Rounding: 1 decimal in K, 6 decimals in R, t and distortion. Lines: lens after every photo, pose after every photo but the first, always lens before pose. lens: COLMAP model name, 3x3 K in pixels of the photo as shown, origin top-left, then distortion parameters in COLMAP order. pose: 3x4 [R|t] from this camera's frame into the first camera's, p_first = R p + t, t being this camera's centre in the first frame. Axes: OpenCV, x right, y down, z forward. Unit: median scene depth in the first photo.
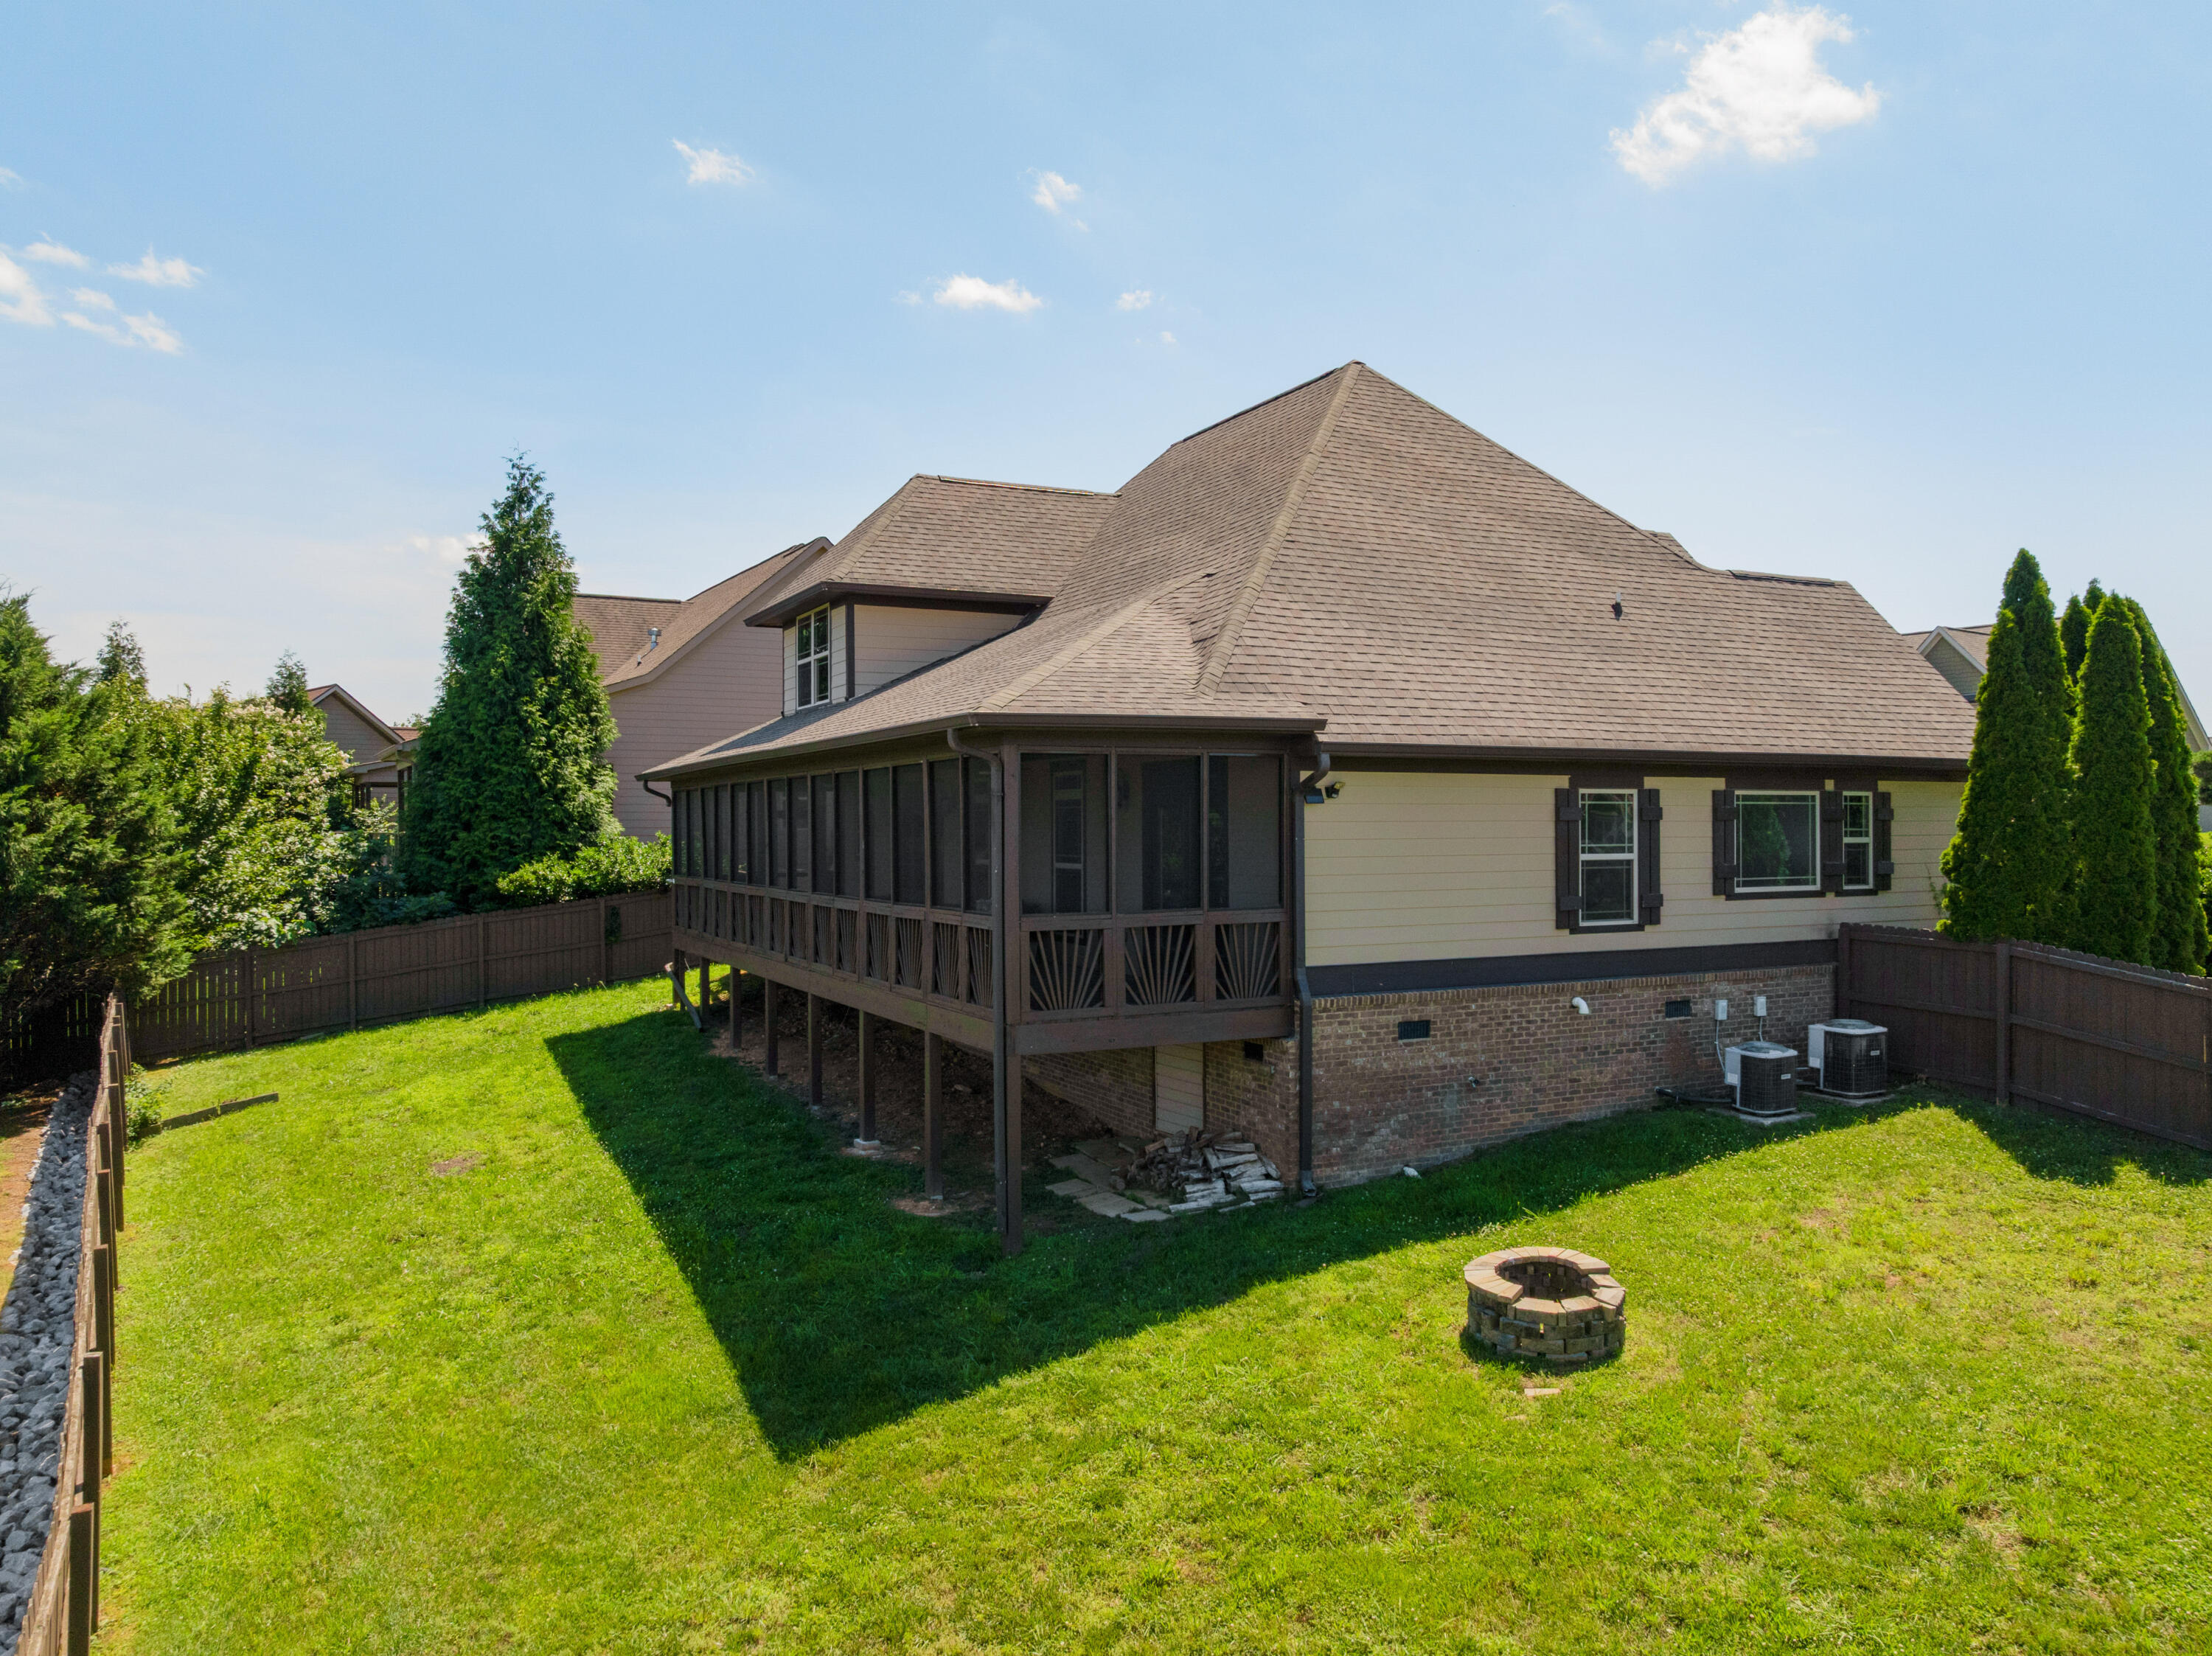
lens RADIAL K [[1583.8, 0, 1106.0], [0, 1583.8, 828.0], [0, 0, 1]] dist [-0.051992, 0.024001]
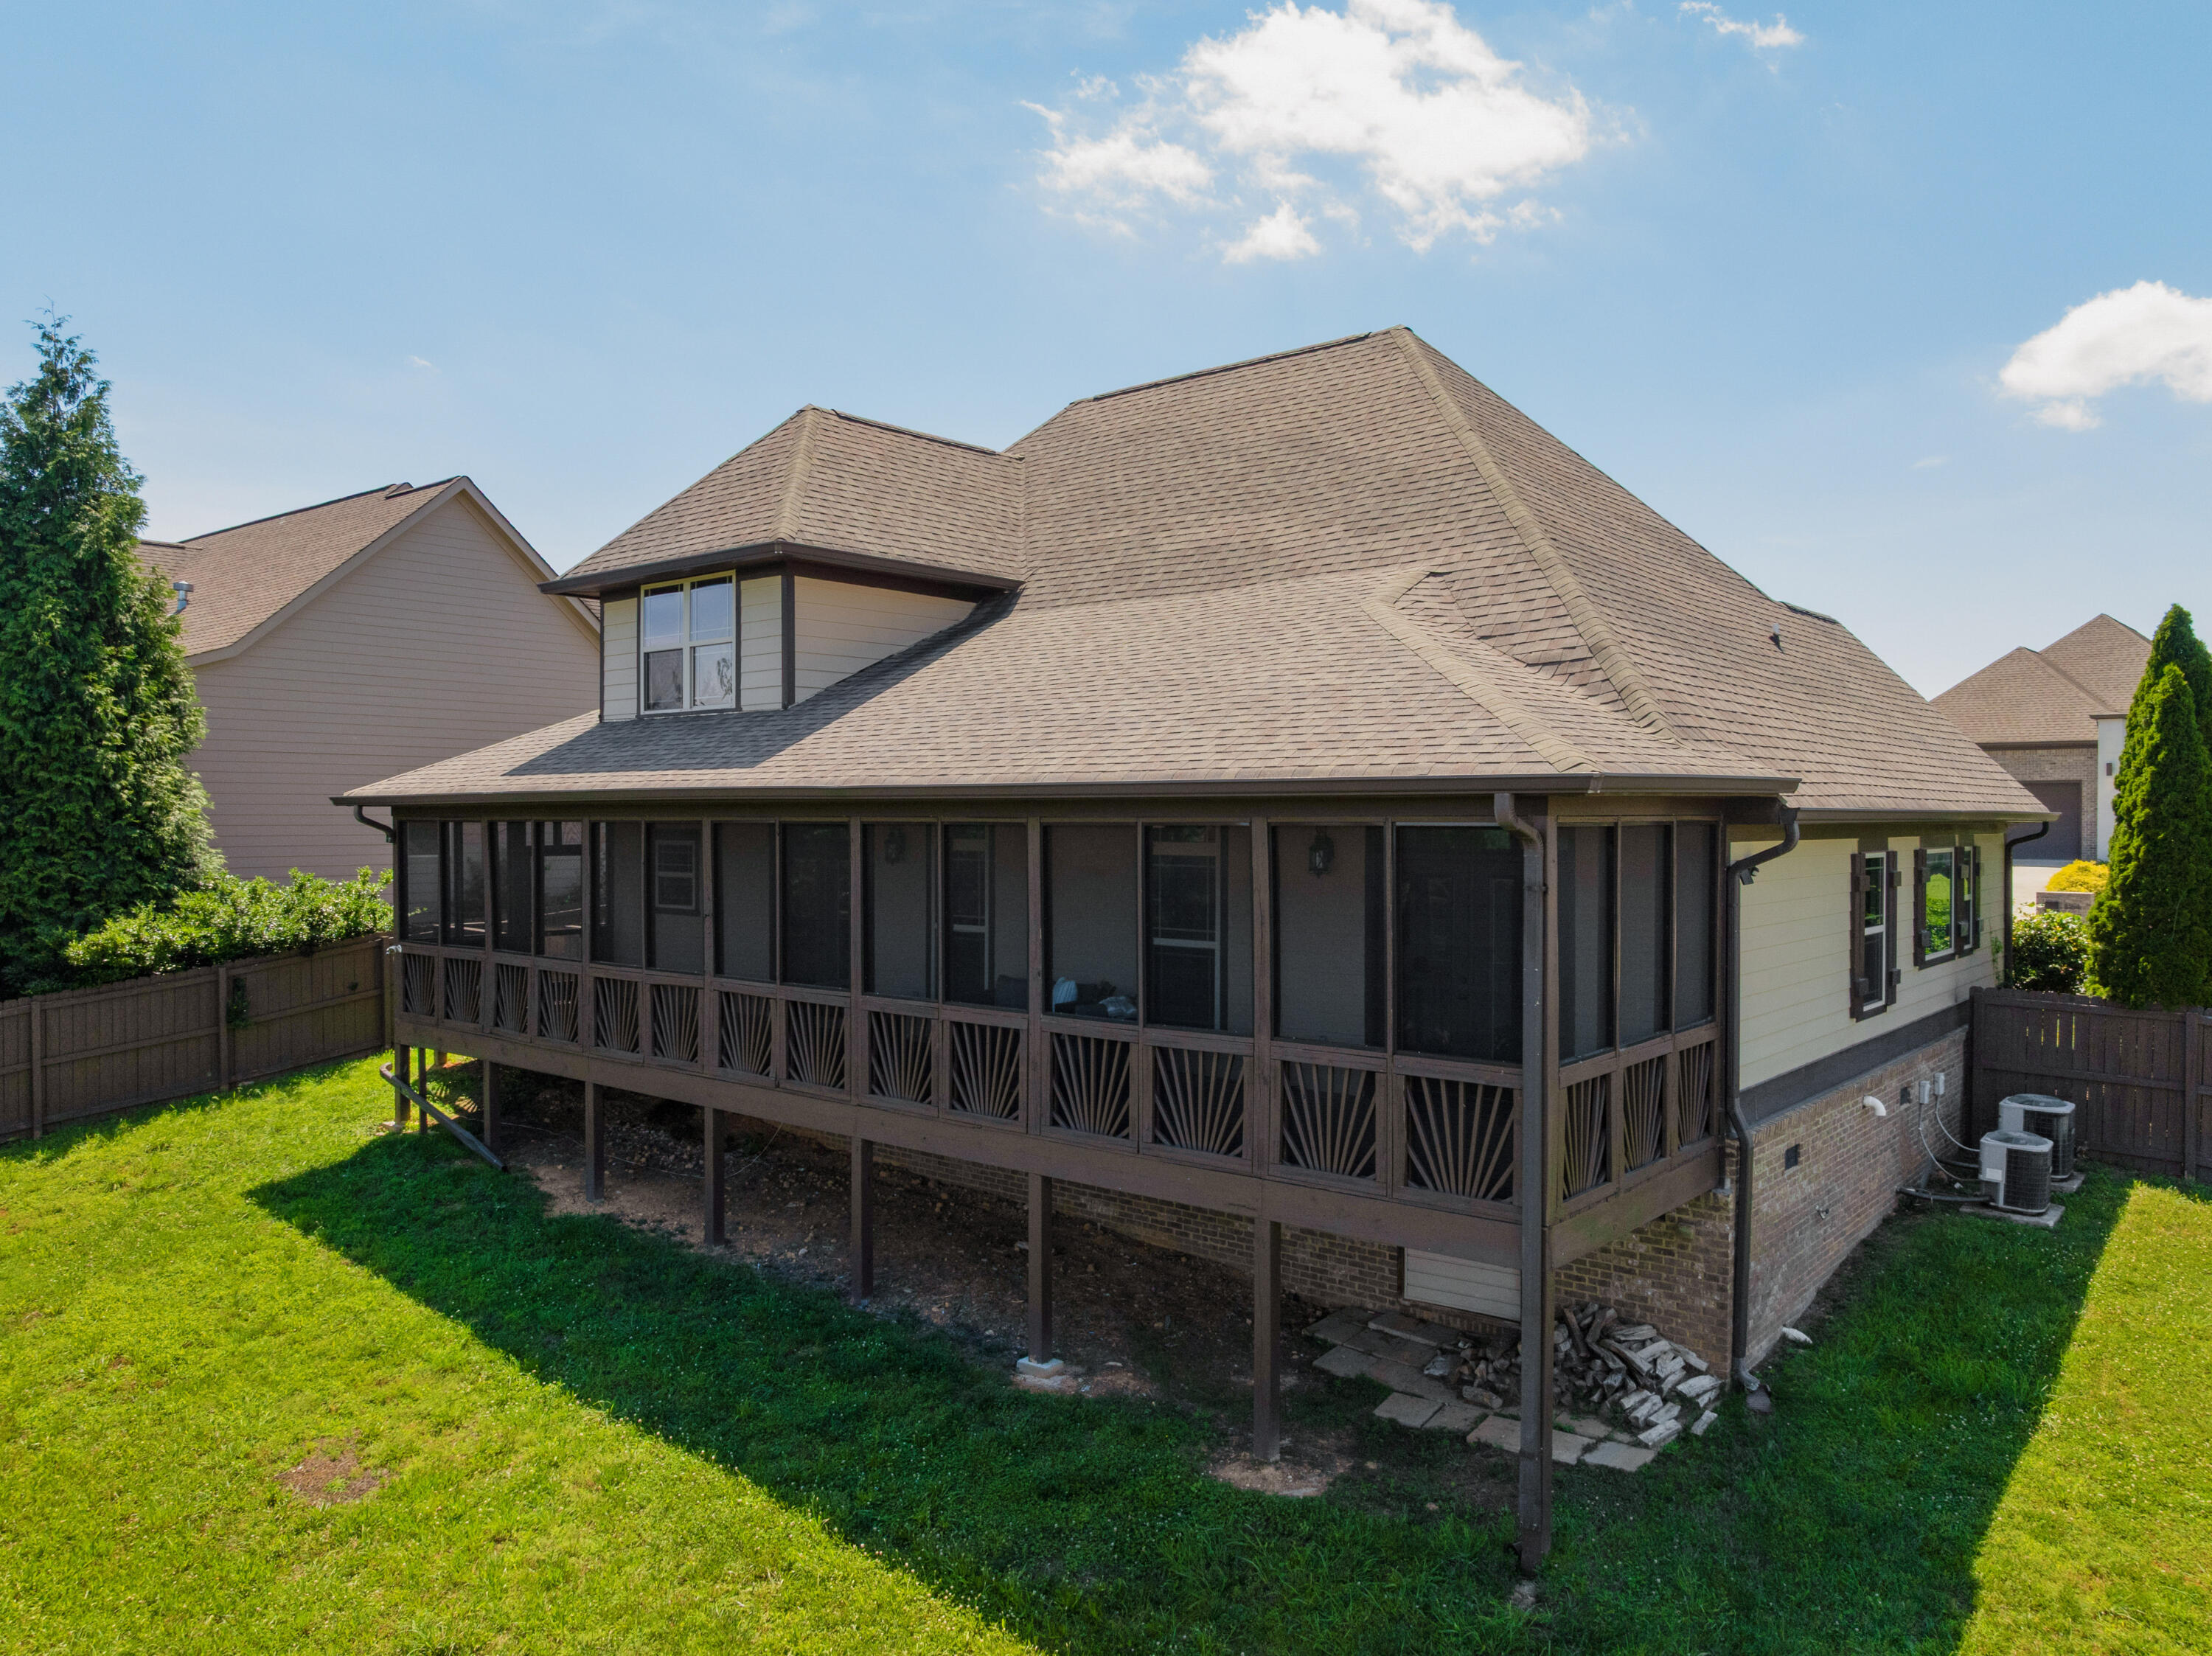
lens RADIAL K [[1583.8, 0, 1106.0], [0, 1583.8, 828.0], [0, 0, 1]] dist [-0.051992, 0.024001]
pose [[0.921338, 0.002791, 0.388754, -0.229579], [-0.005391, 0.999970, 0.005599, -0.022881], [-0.388726, -0.007255, 0.921325, 0.207203]]
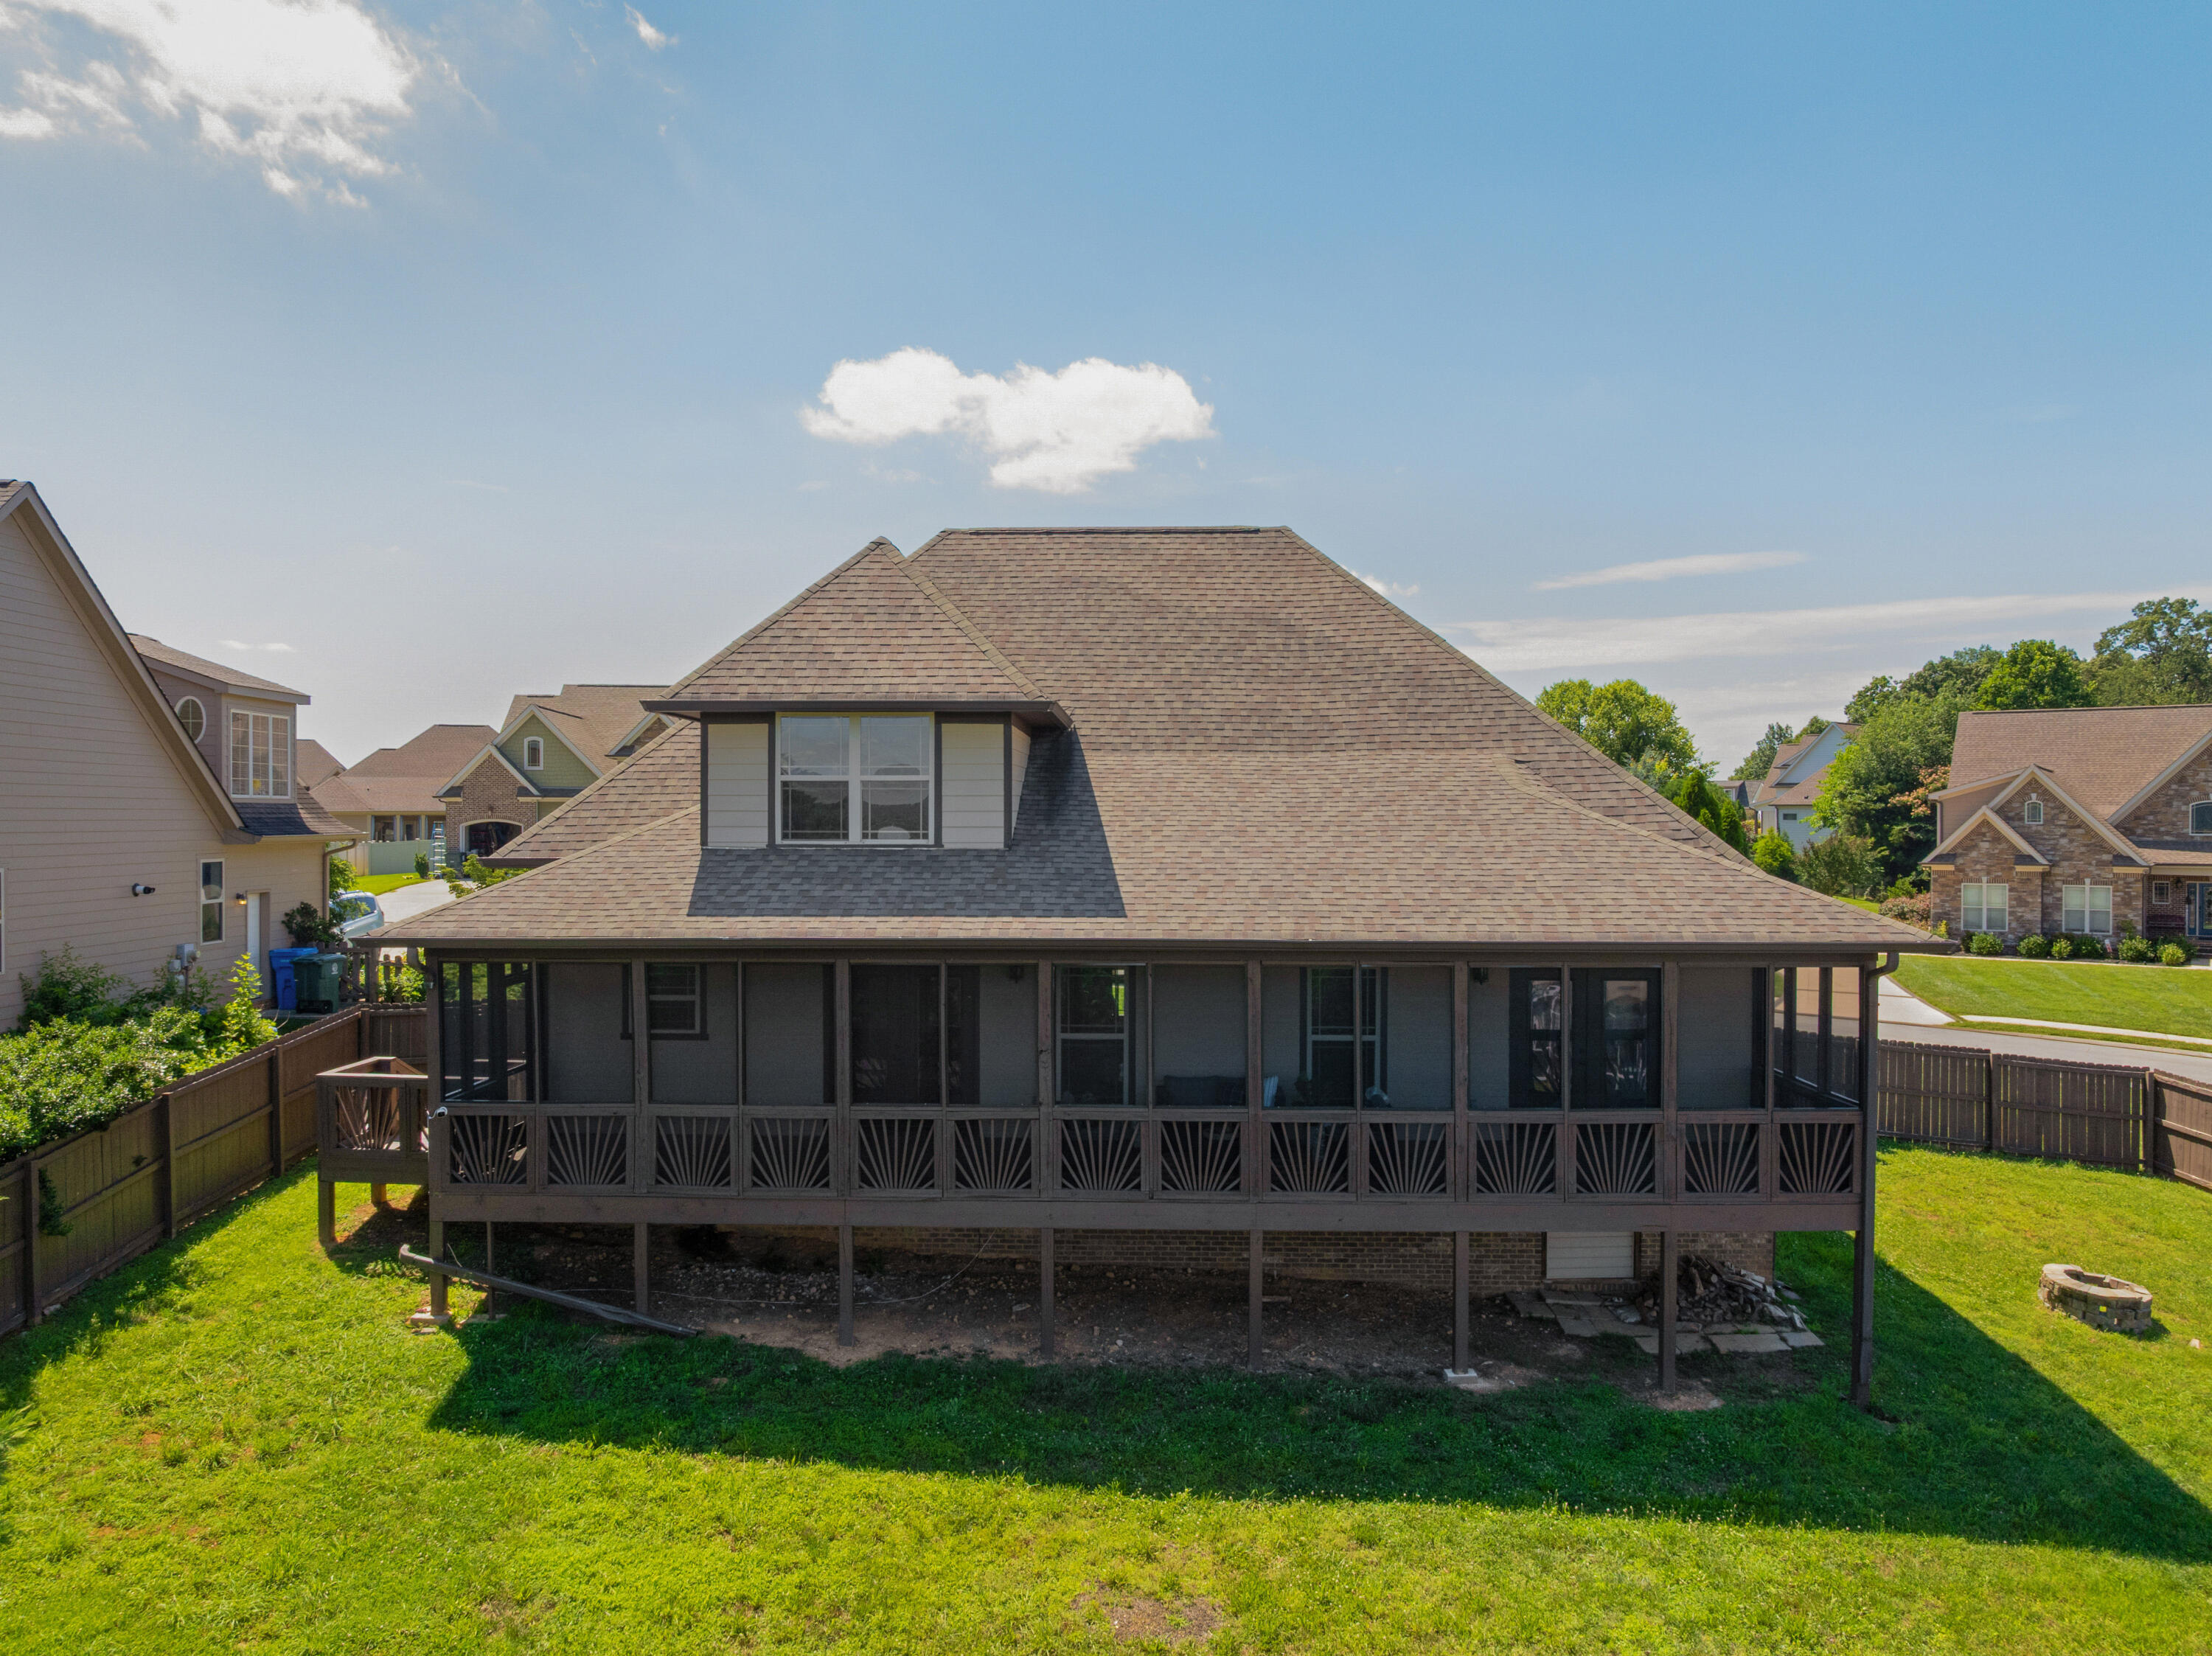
lens RADIAL K [[1580.5, 0, 1110.1], [0, 1580.5, 815.8], [0, 0, 1]] dist [-0.045498, 0.000206]
pose [[0.471640, 0.006473, 0.881767, -0.612339], [-0.003465, 0.999979, -0.005487, -0.069019], [-0.881784, -0.000467, 0.471653, 0.438006]]
